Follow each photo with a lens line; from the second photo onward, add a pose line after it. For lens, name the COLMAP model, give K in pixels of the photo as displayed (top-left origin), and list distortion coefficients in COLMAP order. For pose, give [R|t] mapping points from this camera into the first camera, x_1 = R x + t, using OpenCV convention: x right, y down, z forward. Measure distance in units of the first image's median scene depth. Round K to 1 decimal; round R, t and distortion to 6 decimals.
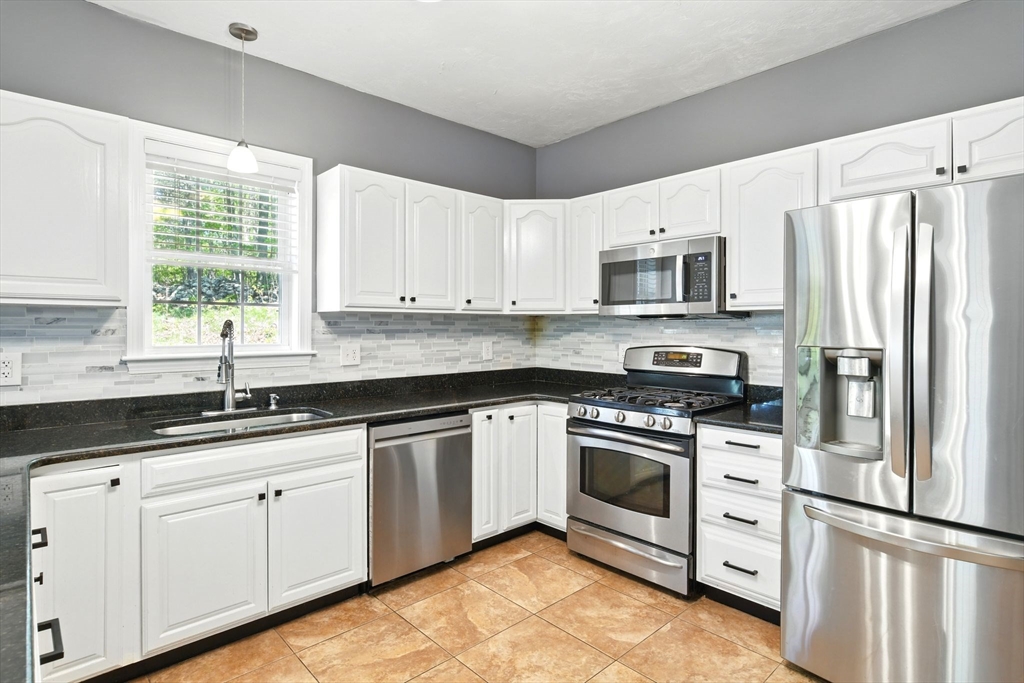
lens RADIAL K [[529.5, 0, 515.1], [0, 529.5, 330.6], [0, 0, 1]] dist [-0.005109, 0.000936]
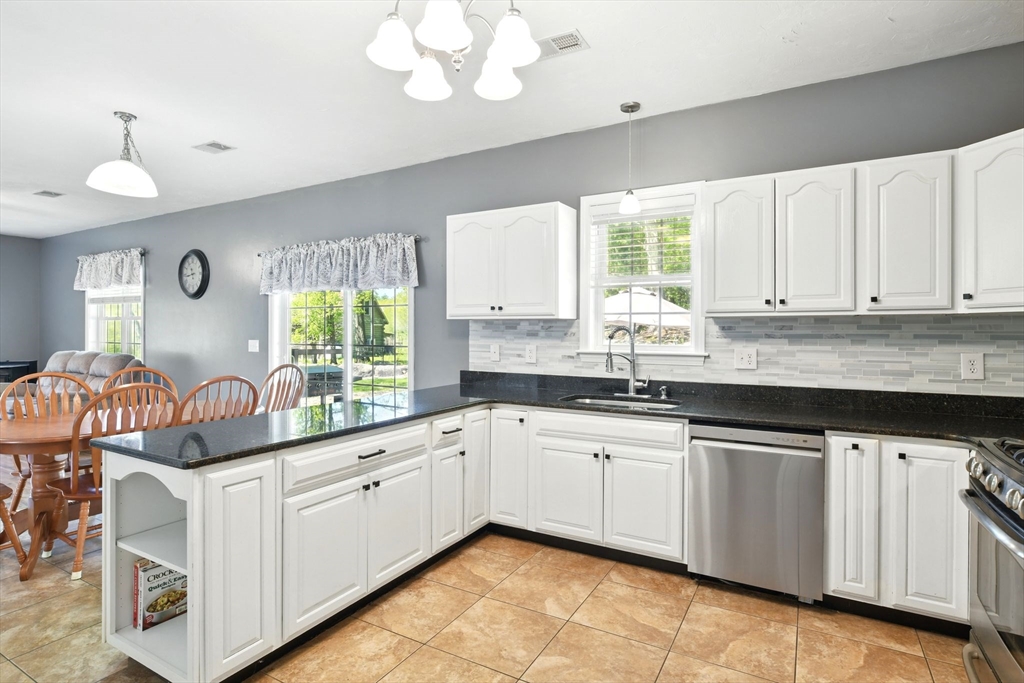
lens RADIAL K [[529.5, 0, 515.1], [0, 529.5, 330.6], [0, 0, 1]] dist [-0.005109, 0.000936]
pose [[0.291751, -0.000167, -0.956494, 0.603398], [-0.008223, 0.999963, -0.002683, -0.002506], [0.956459, 0.008648, 0.291739, 0.311419]]
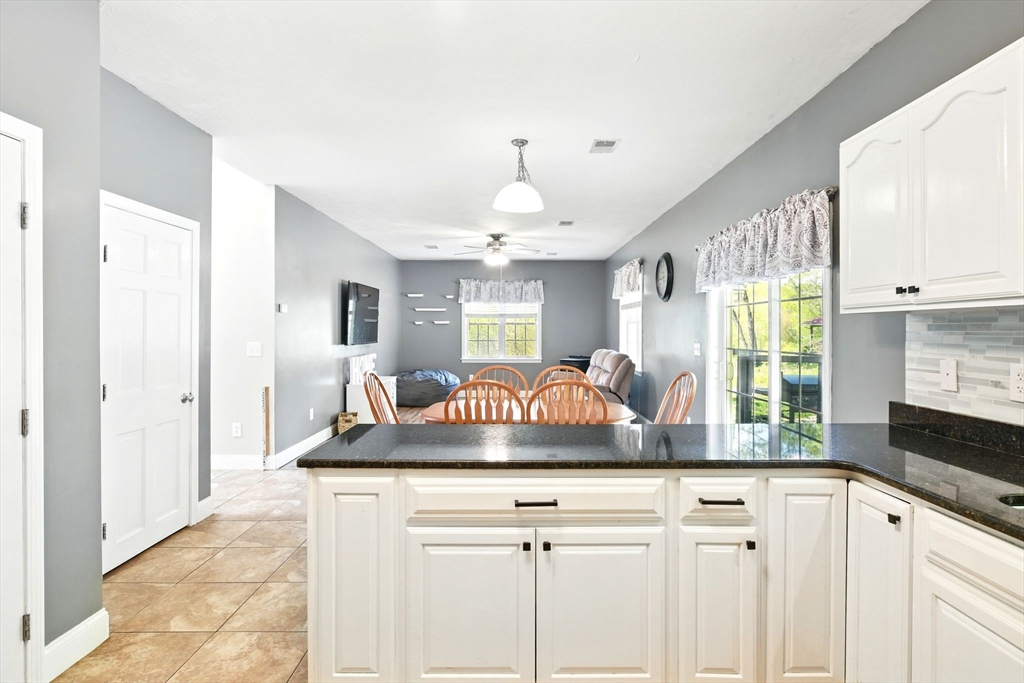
lens RADIAL K [[529.5, 0, 515.1], [0, 529.5, 330.6], [0, 0, 1]] dist [-0.005109, 0.000936]
pose [[-0.685429, -0.003549, -0.728131, 0.176971], [-0.008040, 0.999964, 0.002694, -0.006139], [0.728095, 0.007701, -0.685433, 0.754802]]
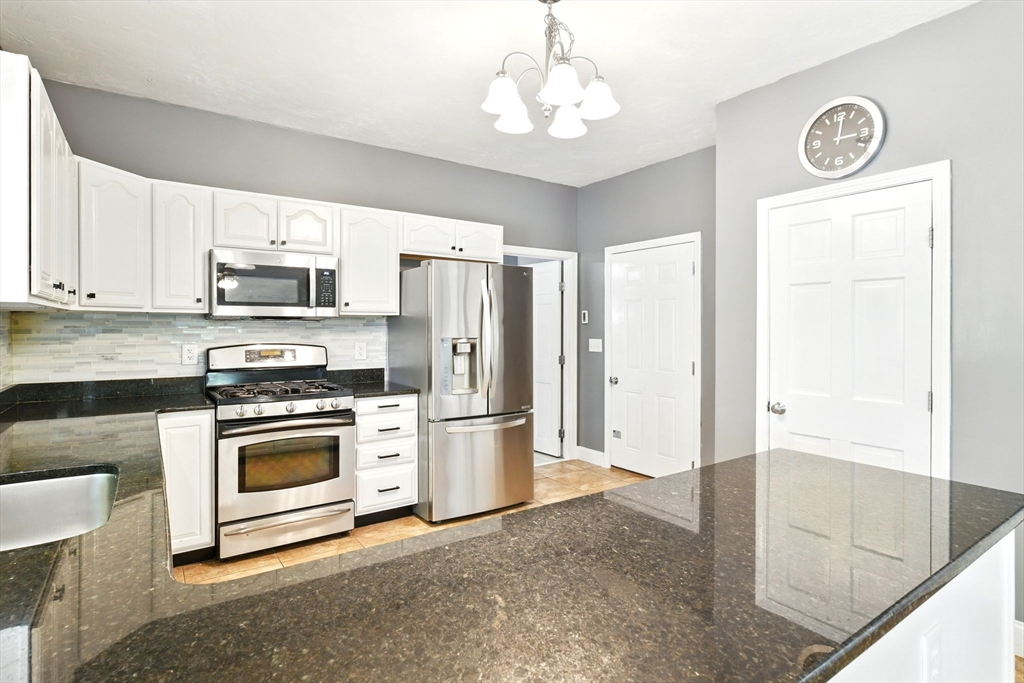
lens RADIAL K [[529.5, 0, 515.1], [0, 529.5, 330.6], [0, 0, 1]] dist [-0.005109, 0.000936]
pose [[0.140278, -0.010703, 0.990054, -0.842962], [0.005325, 0.999935, 0.010055, -0.008708], [-0.990098, 0.003861, 0.140326, 0.370168]]
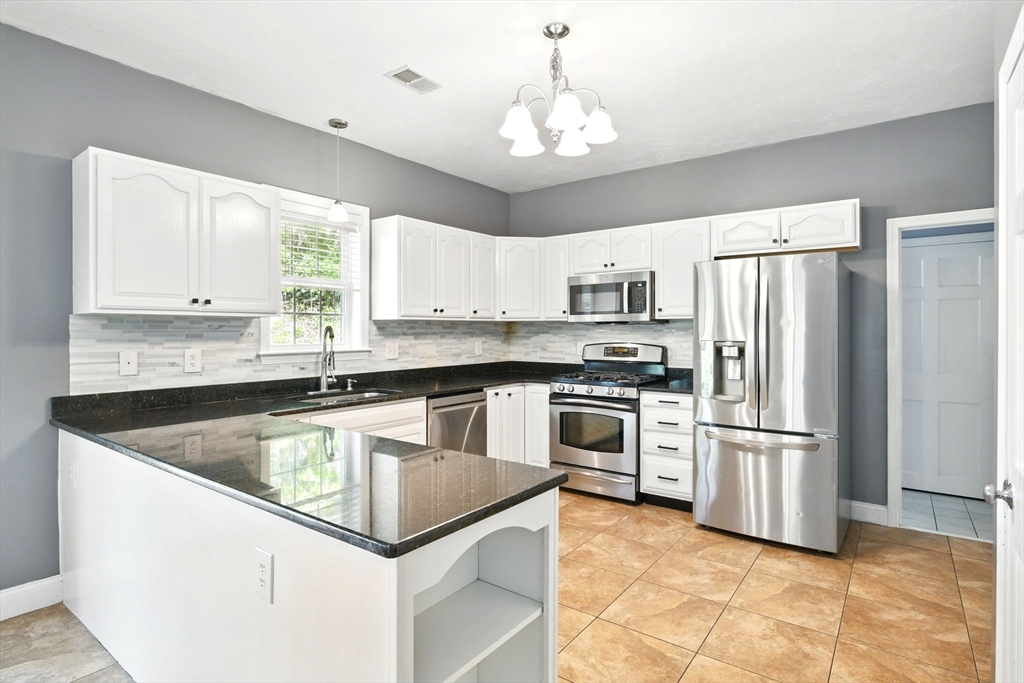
lens RADIAL K [[529.5, 0, 515.1], [0, 529.5, 330.6], [0, 0, 1]] dist [-0.005109, 0.000936]
pose [[0.984270, -0.003842, 0.176628, -0.271402], [0.004952, 0.999971, -0.005847, 0.002824], [-0.176600, 0.006630, 0.984260, -0.438170]]
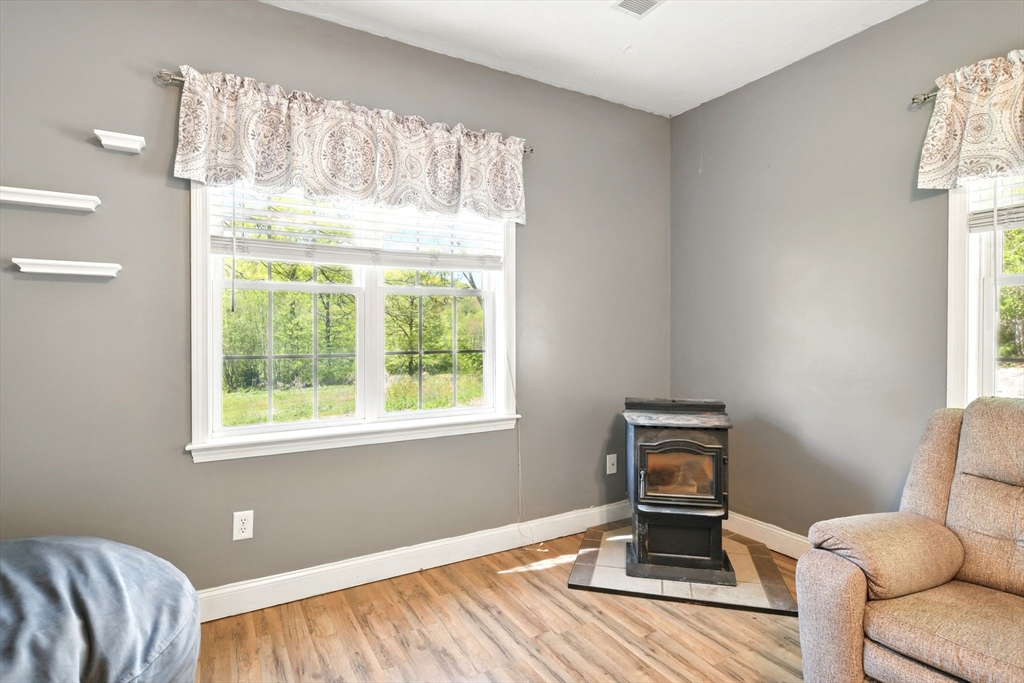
lens RADIAL K [[555.7, 0, 519.8], [0, 555.7, 335.2], [0, 0, 1]] dist [0.020424, 0.000276]
pose [[-0.222744, 0.006330, -0.974856, -1.621774], [-0.006590, 0.999946, 0.007998, 0.029478], [0.974855, 0.008206, -0.222690, -1.471143]]
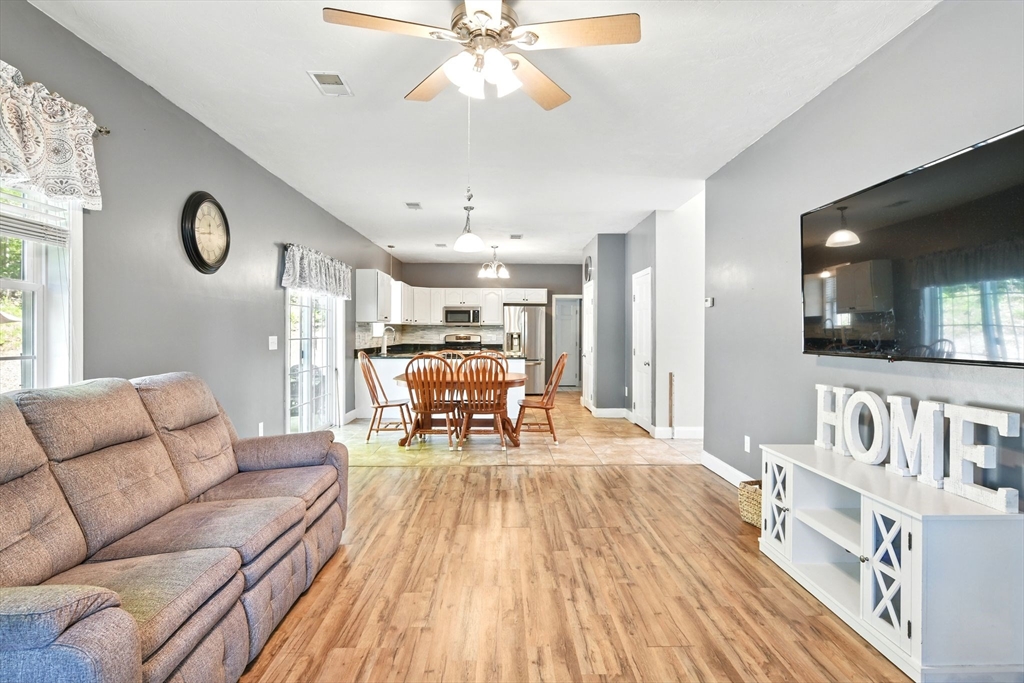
lens RADIAL K [[529.5, 0, 515.1], [0, 529.5, 330.6], [0, 0, 1]] dist [-0.005109, 0.000936]
pose [[0.665917, 0.003005, 0.746020, -2.405545], [0.002429, 0.999978, -0.006196, 0.030776], [-0.746022, 0.005938, 0.665895, -1.851156]]
